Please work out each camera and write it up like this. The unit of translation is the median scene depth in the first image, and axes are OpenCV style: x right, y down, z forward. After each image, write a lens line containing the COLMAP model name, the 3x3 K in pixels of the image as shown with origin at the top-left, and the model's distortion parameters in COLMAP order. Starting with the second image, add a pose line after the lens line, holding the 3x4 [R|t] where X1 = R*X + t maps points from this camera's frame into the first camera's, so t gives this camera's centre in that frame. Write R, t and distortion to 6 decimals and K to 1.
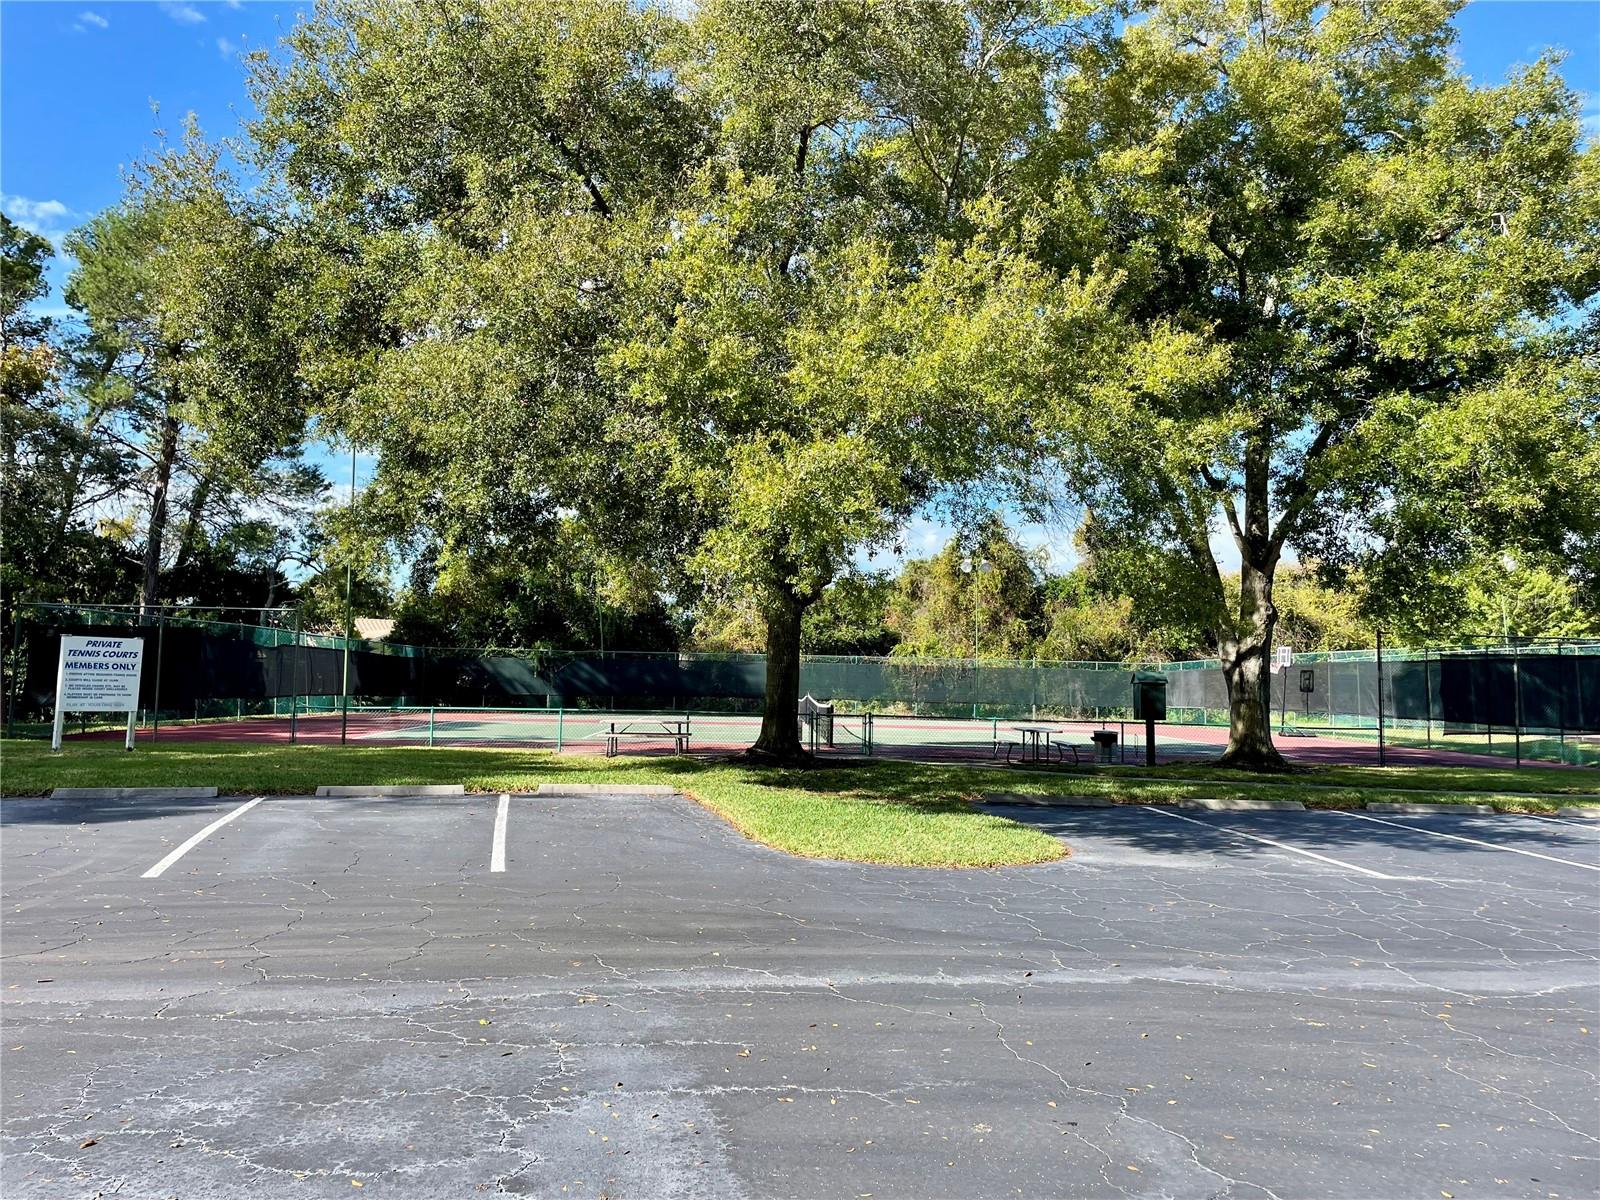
lens RADIAL K [[1189.1, 0, 800.0], [0, 1189.1, 600.0], [0, 0, 1]] dist [0.086301, 0.000189]
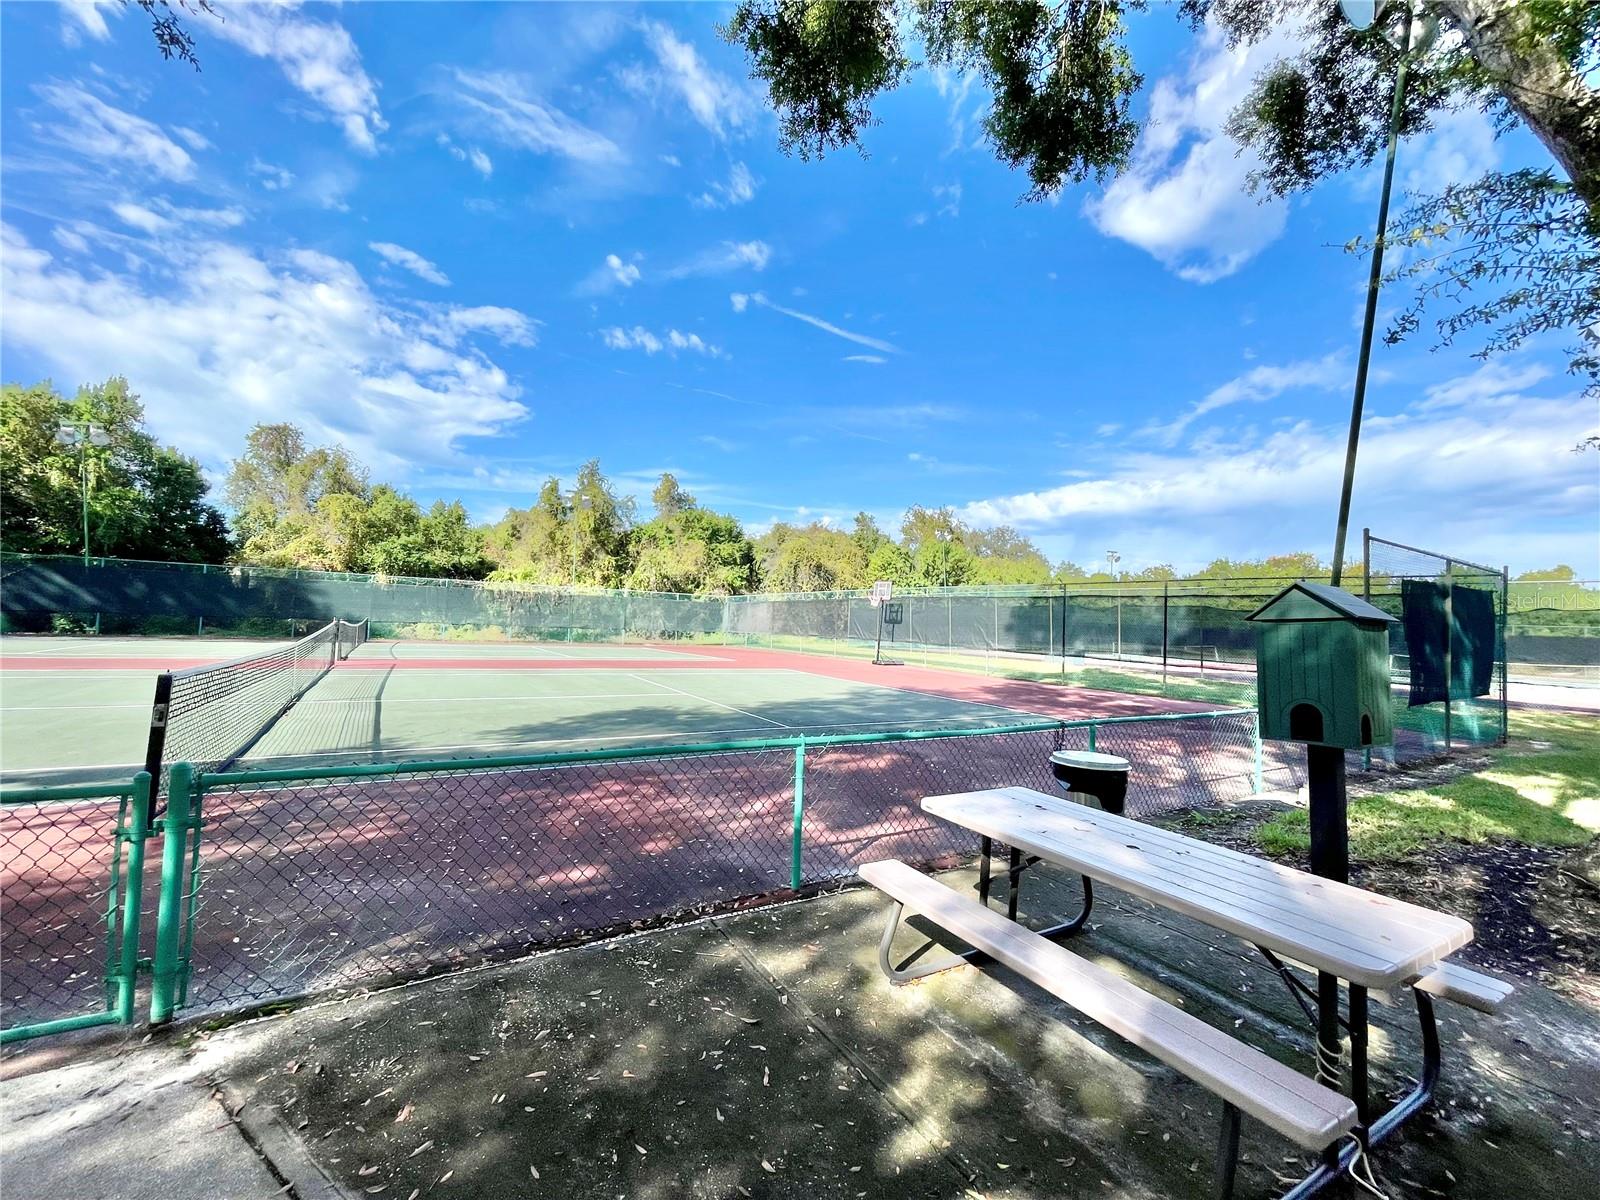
lens RADIAL K [[636.6, 0, 786.9], [0, 636.6, 606.0], [0, 0, 1]] dist [-0.000840, 0.000056]
pose [[0.878915, 0.026998, 0.476214, 0.041692], [-0.056862, 0.997208, 0.048411, 0.026223], [-0.473577, -0.069628, 0.877996, 0.376563]]
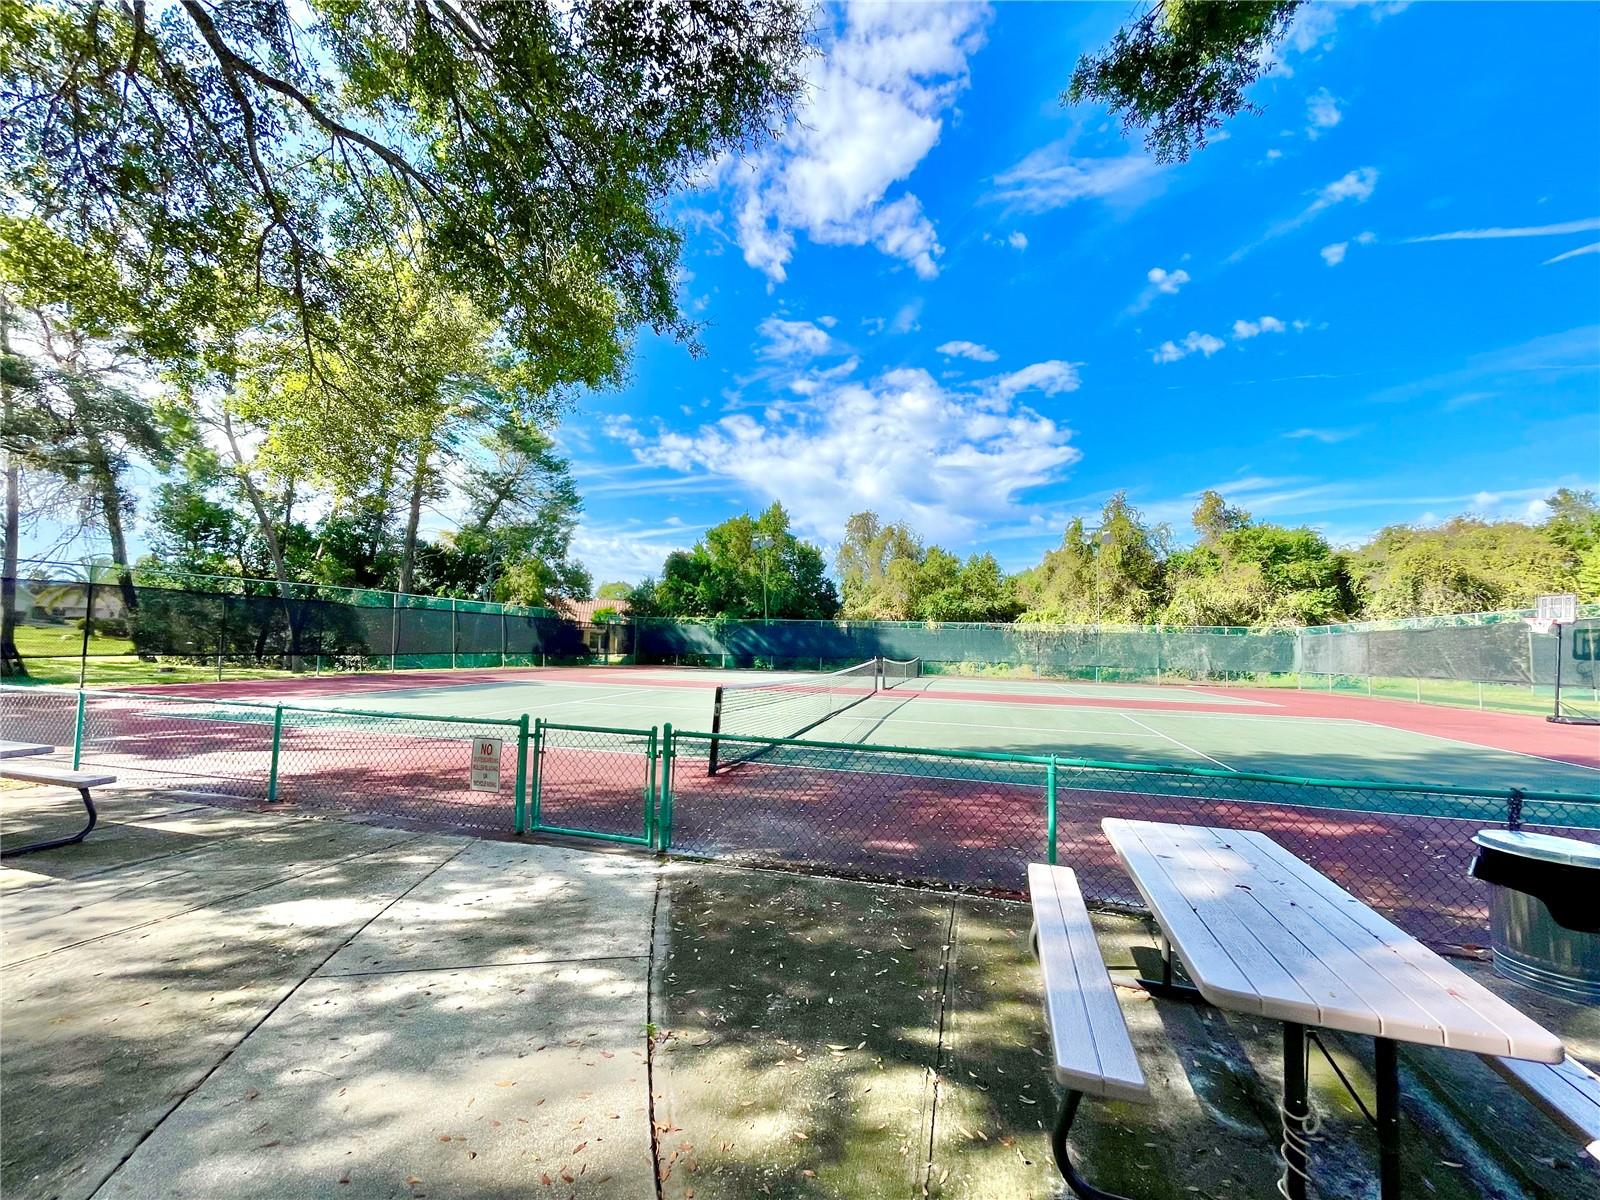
lens RADIAL K [[637.9, 0, 800.0], [0, 637.9, 600.0], [0, 0, 1]] dist [-0.017670, 0.000085]
pose [[0.951131, -0.016777, -0.308333, 0.067140], [0.015621, 0.999859, -0.006218, 0.025474], [0.308393, 0.001097, 0.951258, 0.358708]]
